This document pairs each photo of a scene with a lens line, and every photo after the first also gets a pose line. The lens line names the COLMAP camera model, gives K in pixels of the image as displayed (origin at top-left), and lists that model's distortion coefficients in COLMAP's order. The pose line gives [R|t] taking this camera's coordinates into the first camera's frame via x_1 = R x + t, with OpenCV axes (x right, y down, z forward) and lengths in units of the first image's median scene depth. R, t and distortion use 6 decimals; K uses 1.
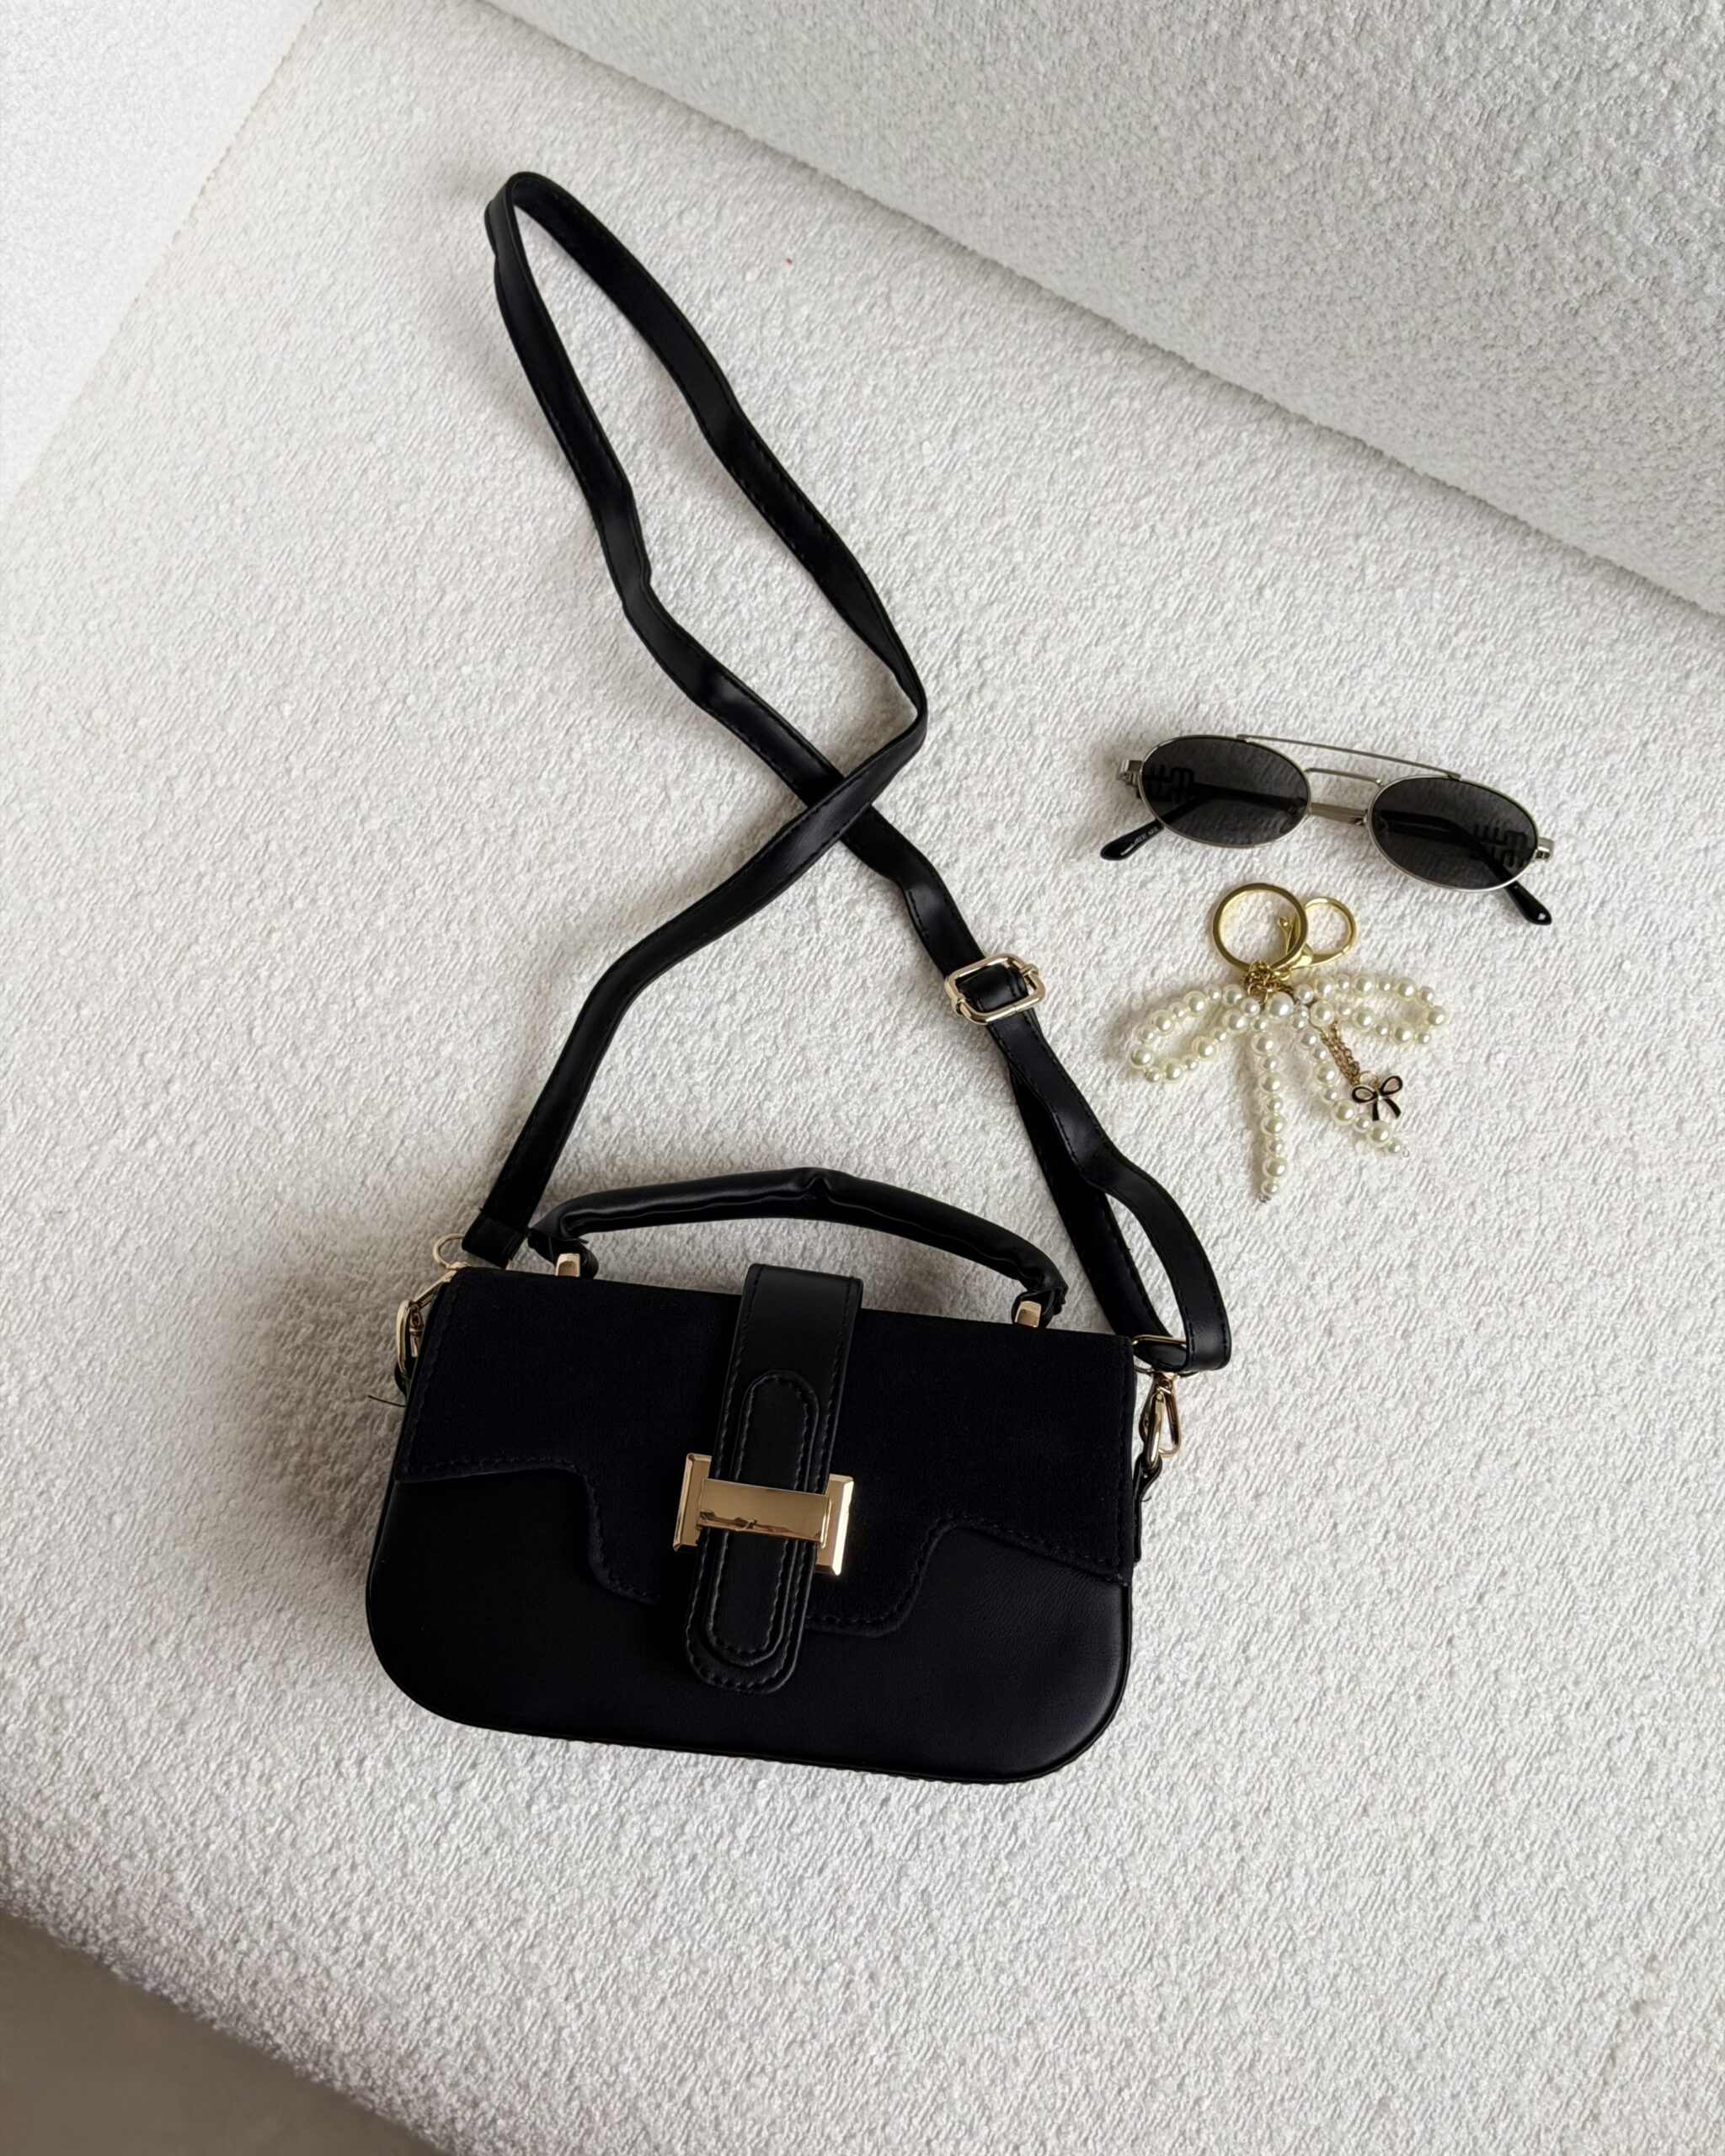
lens RADIAL K [[3313.6, 0, 857.5], [0, 3313.6, 1095.4], [0, 0, 1]] dist [0.225888, -0.530719]
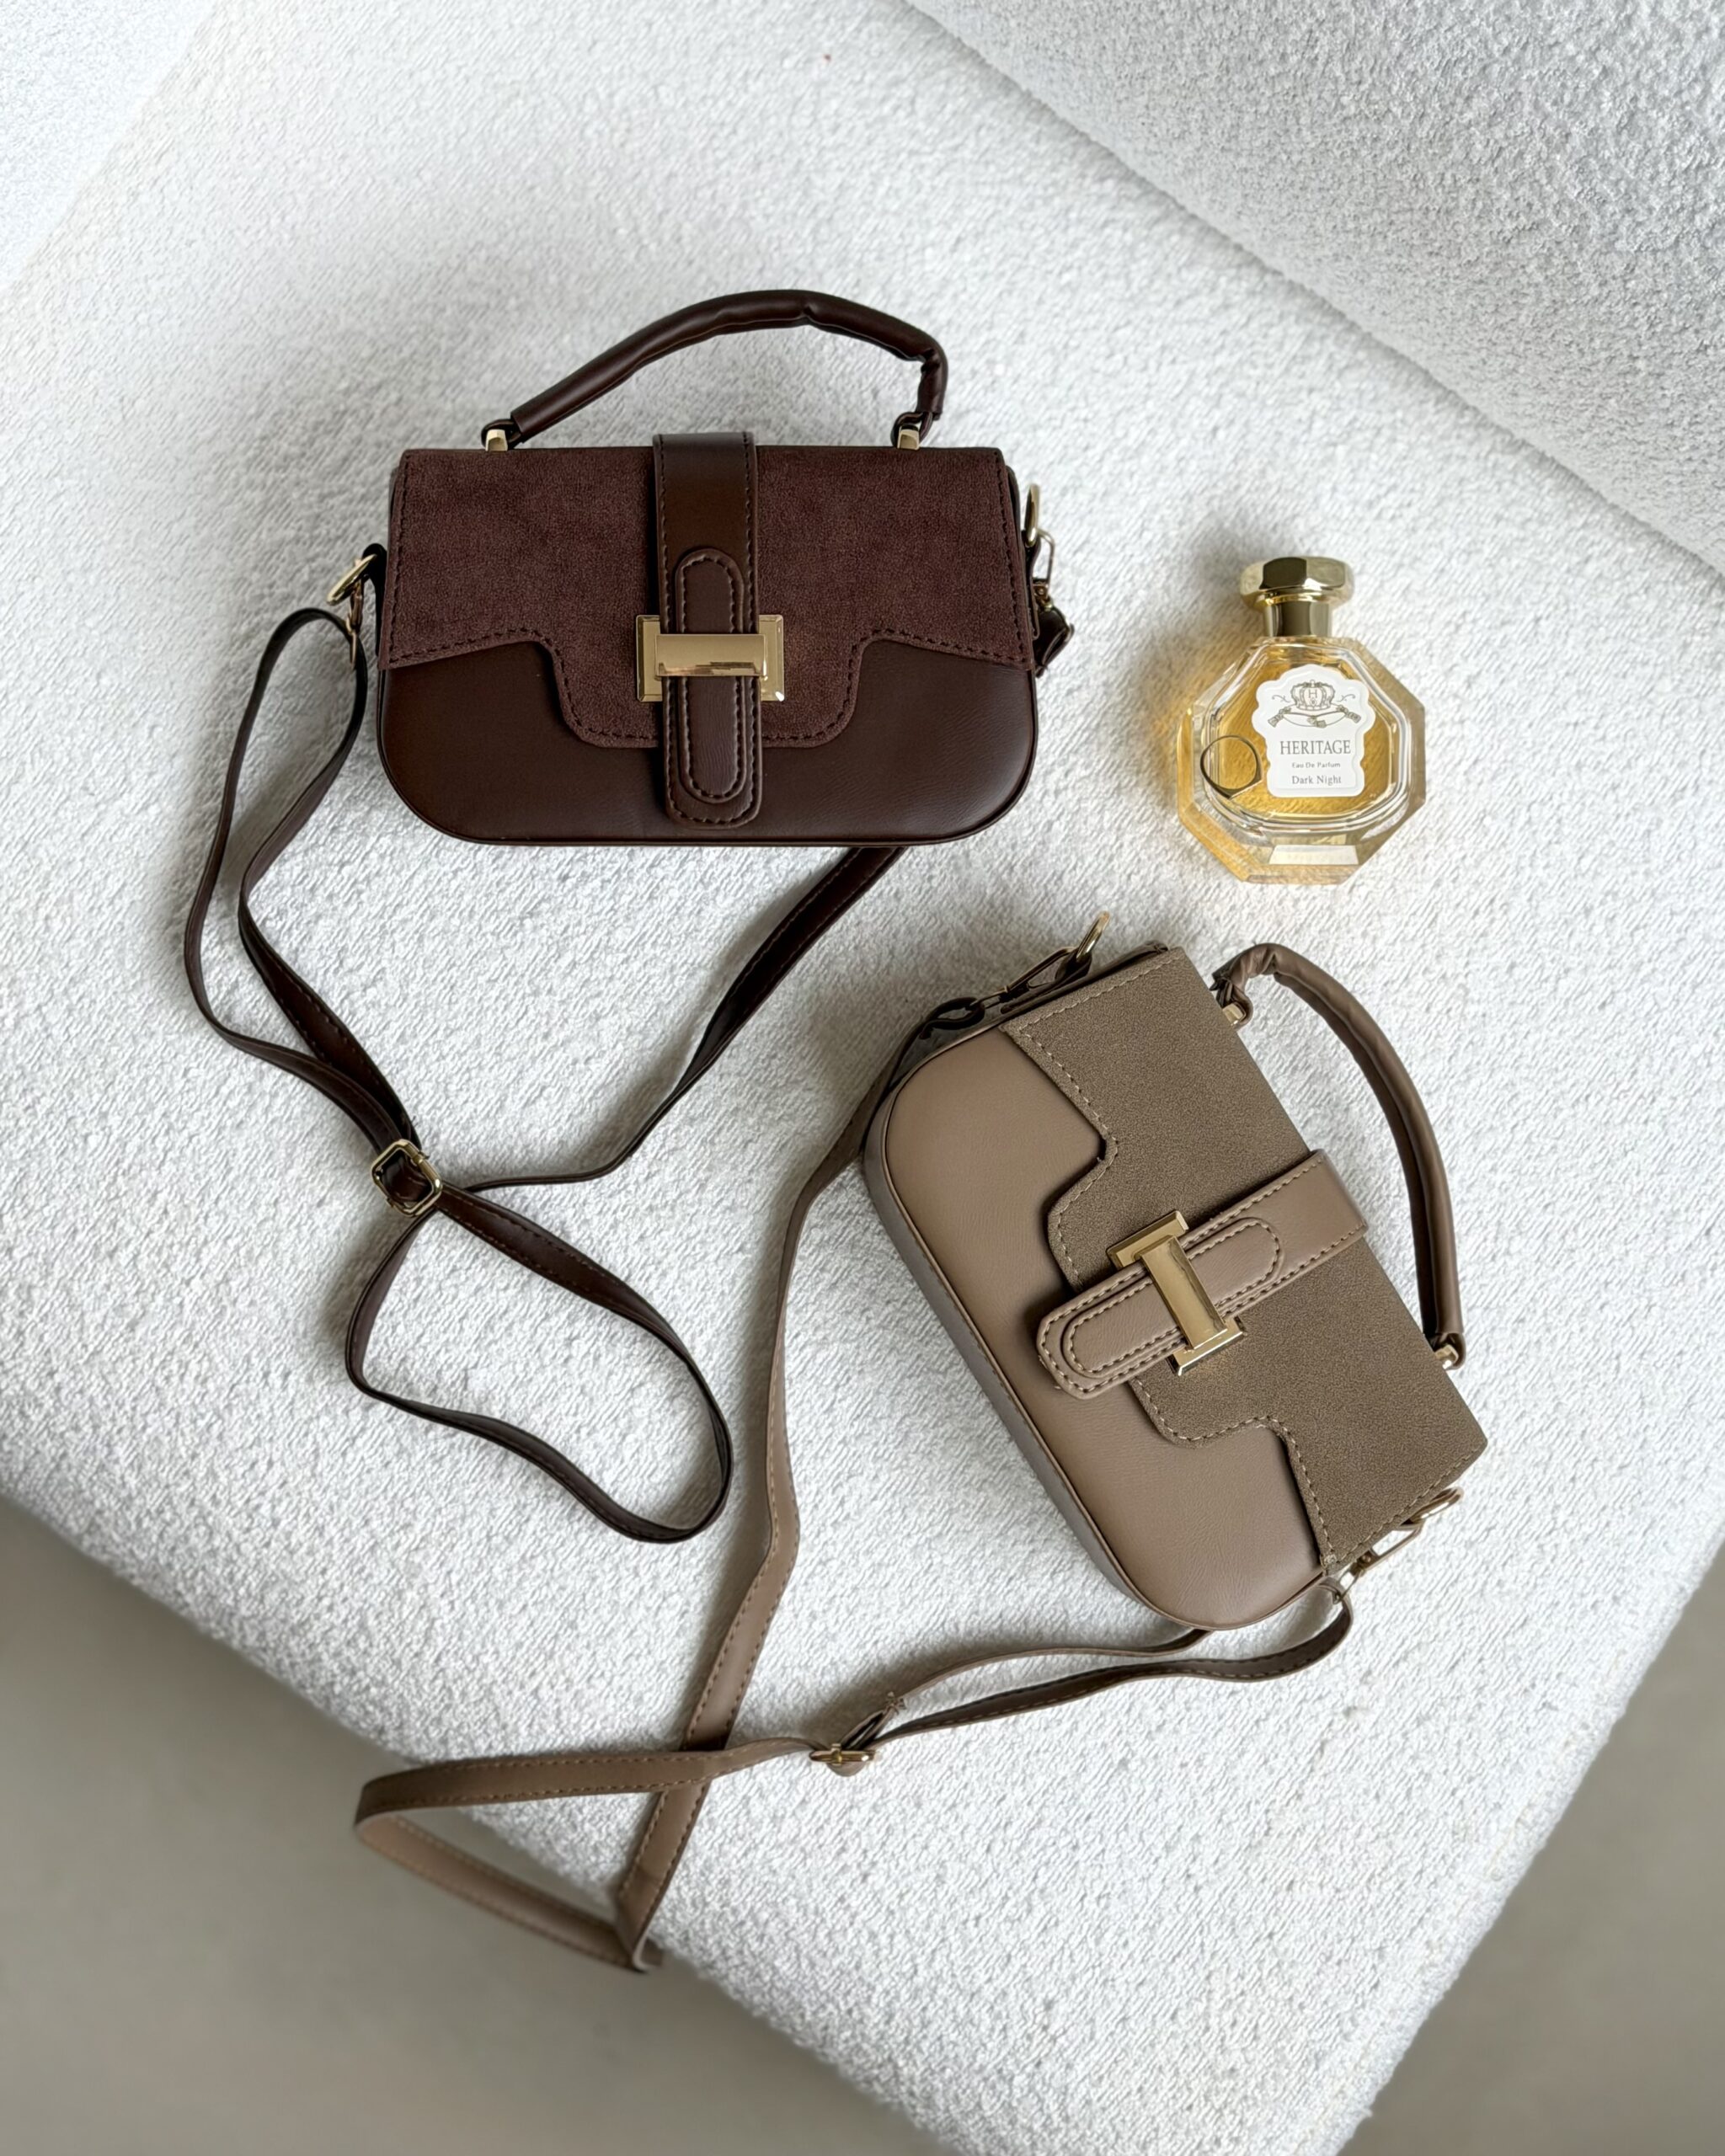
lens RADIAL K [[3622.1, 0, 879.1], [0, 3622.1, 1190.0], [0, 0, 1]] dist [0.235570, -0.512596]
pose [[0.991758, 0.126242, 0.021879, 0.018229], [-0.127997, 0.983822, 0.125343, -0.046372], [-0.005702, -0.127111, 0.991872, -0.232478]]
